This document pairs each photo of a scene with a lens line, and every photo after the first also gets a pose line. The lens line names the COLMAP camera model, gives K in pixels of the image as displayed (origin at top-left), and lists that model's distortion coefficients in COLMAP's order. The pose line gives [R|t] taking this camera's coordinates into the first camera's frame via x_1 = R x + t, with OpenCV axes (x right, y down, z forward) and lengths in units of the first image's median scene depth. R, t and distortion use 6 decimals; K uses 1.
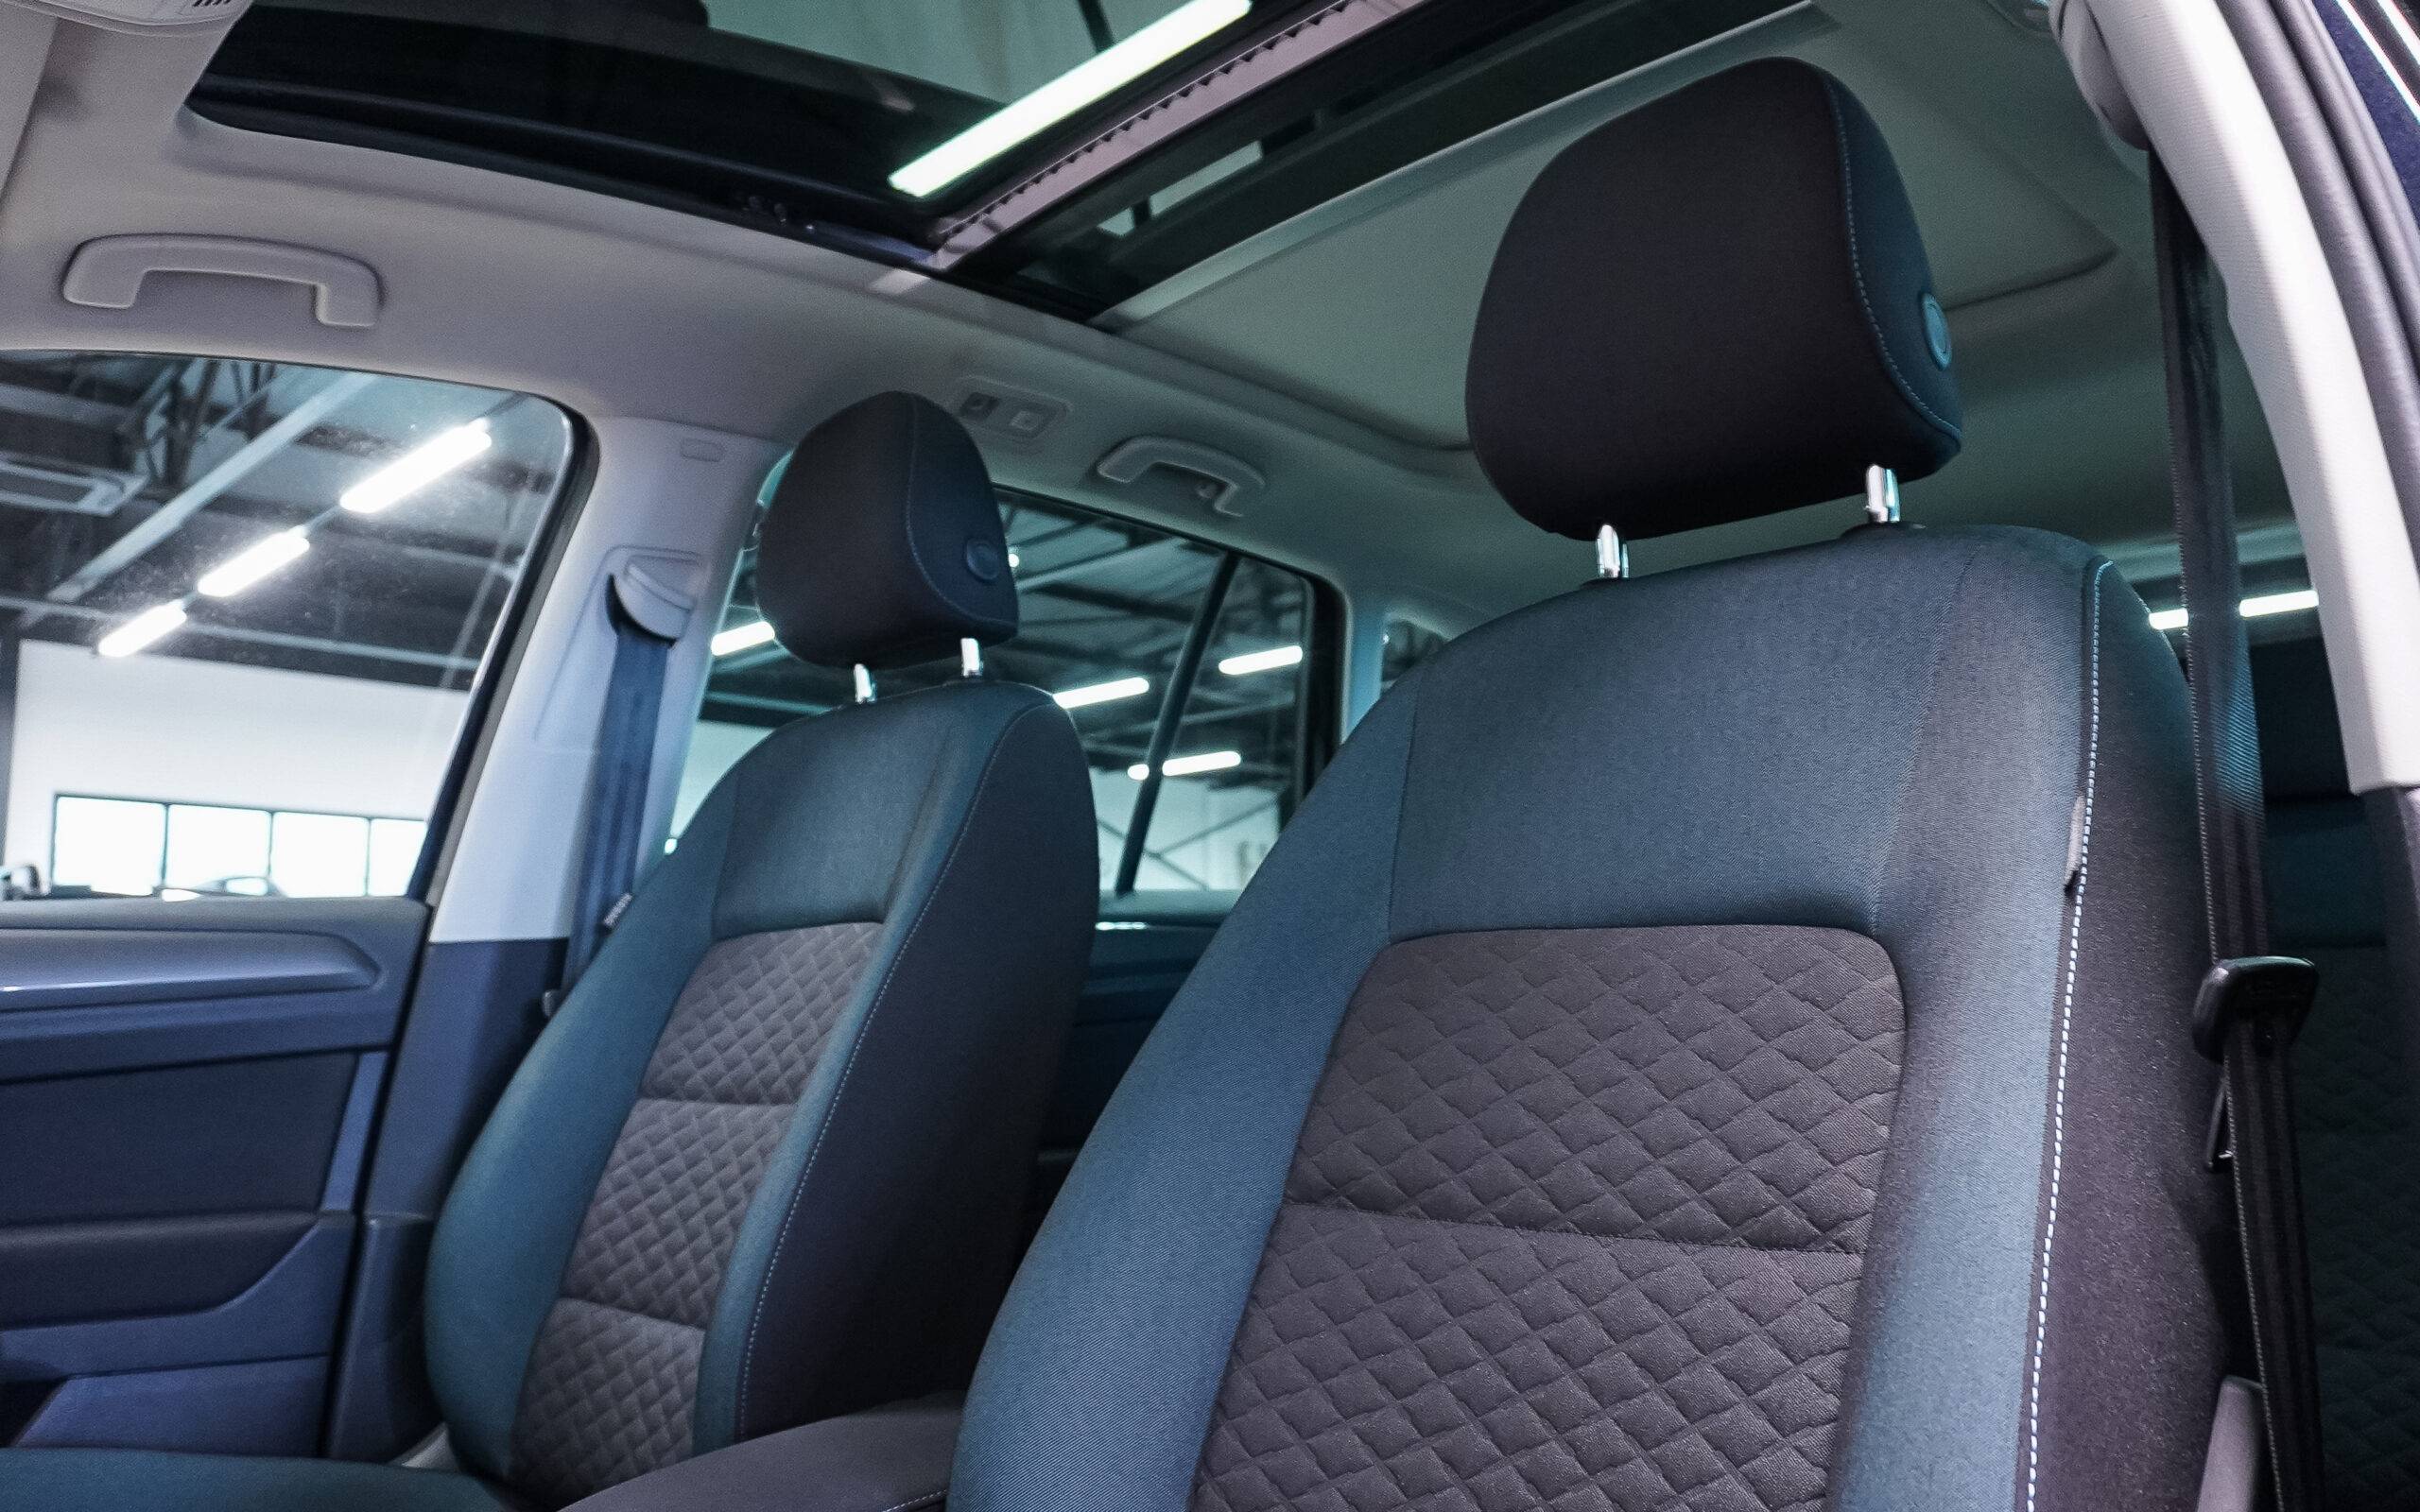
lens RADIAL K [[1779.8, 0, 1206.1], [0, 1779.8, 819.8], [0, 0, 1]] dist [-0.030471, 0.002030]
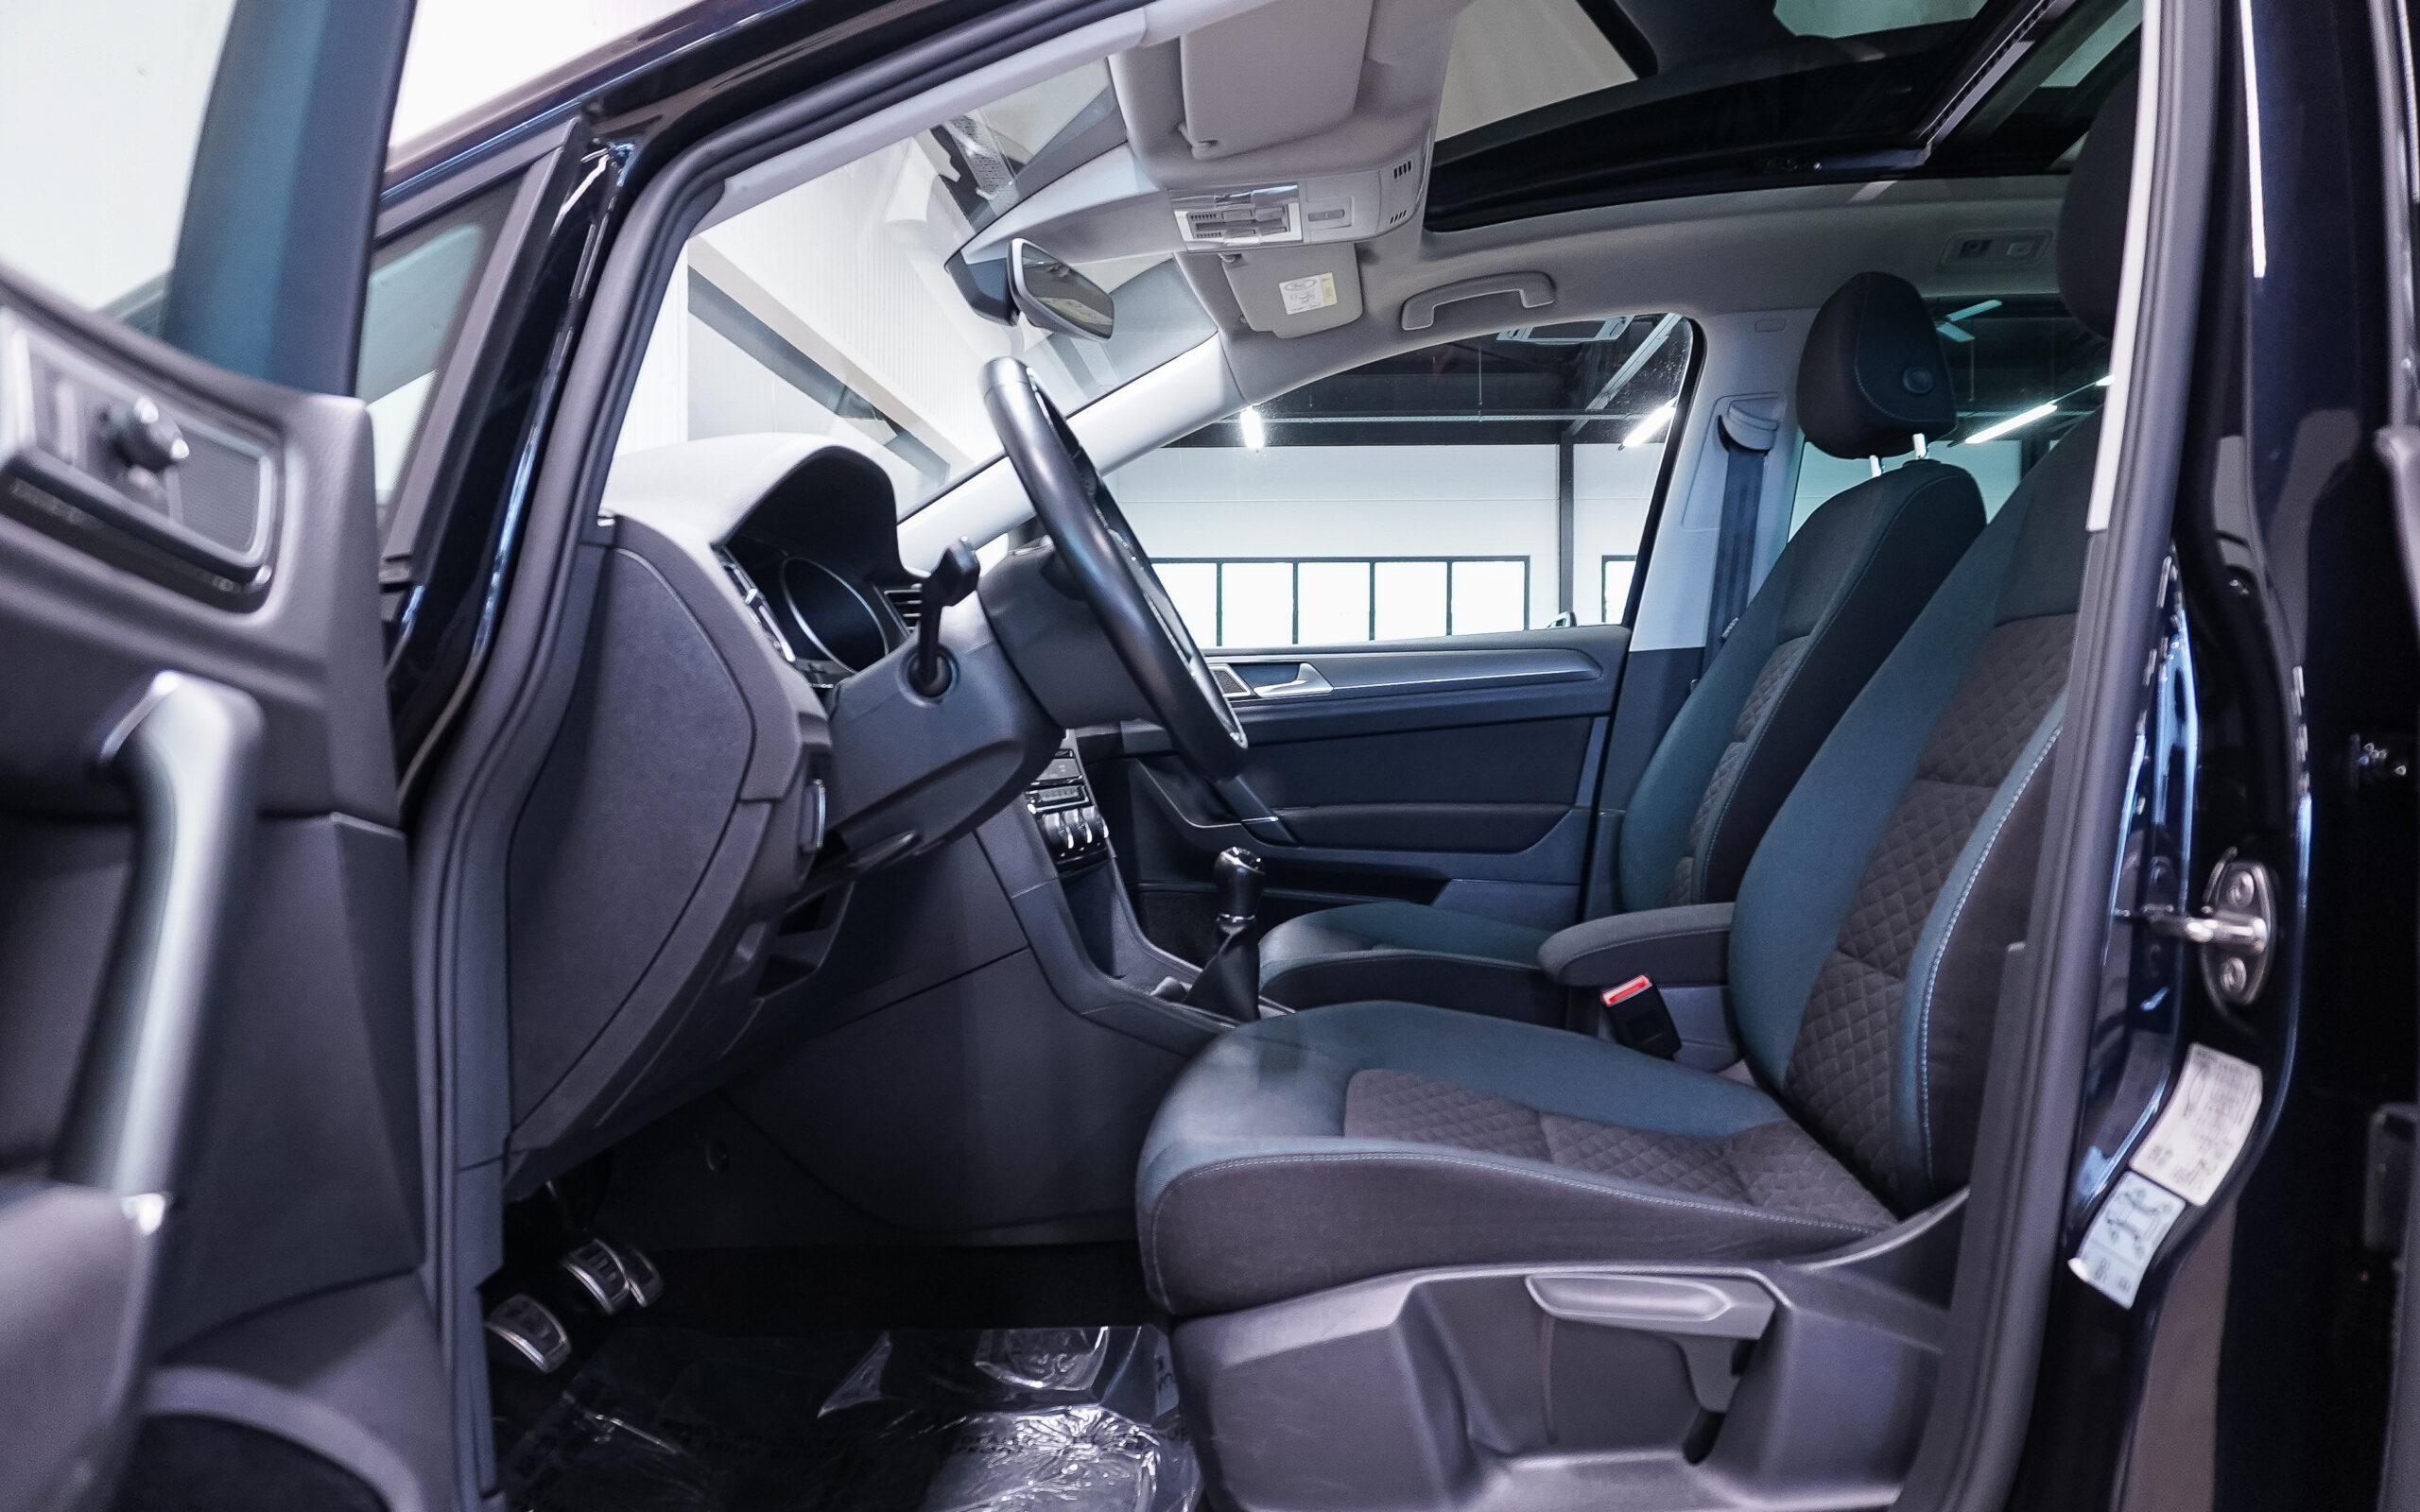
lens RADIAL K [[1633.0, 0, 1218.9], [0, 1633.0, 715.4], [0, 0, 1]] dist [-0.009711, 0.001239]
pose [[0.672895, -0.001560, -0.739736, 0.434944], [0.075242, 0.994956, 0.066346, -0.002595], [0.735901, -0.100303, 0.669618, -0.323106]]
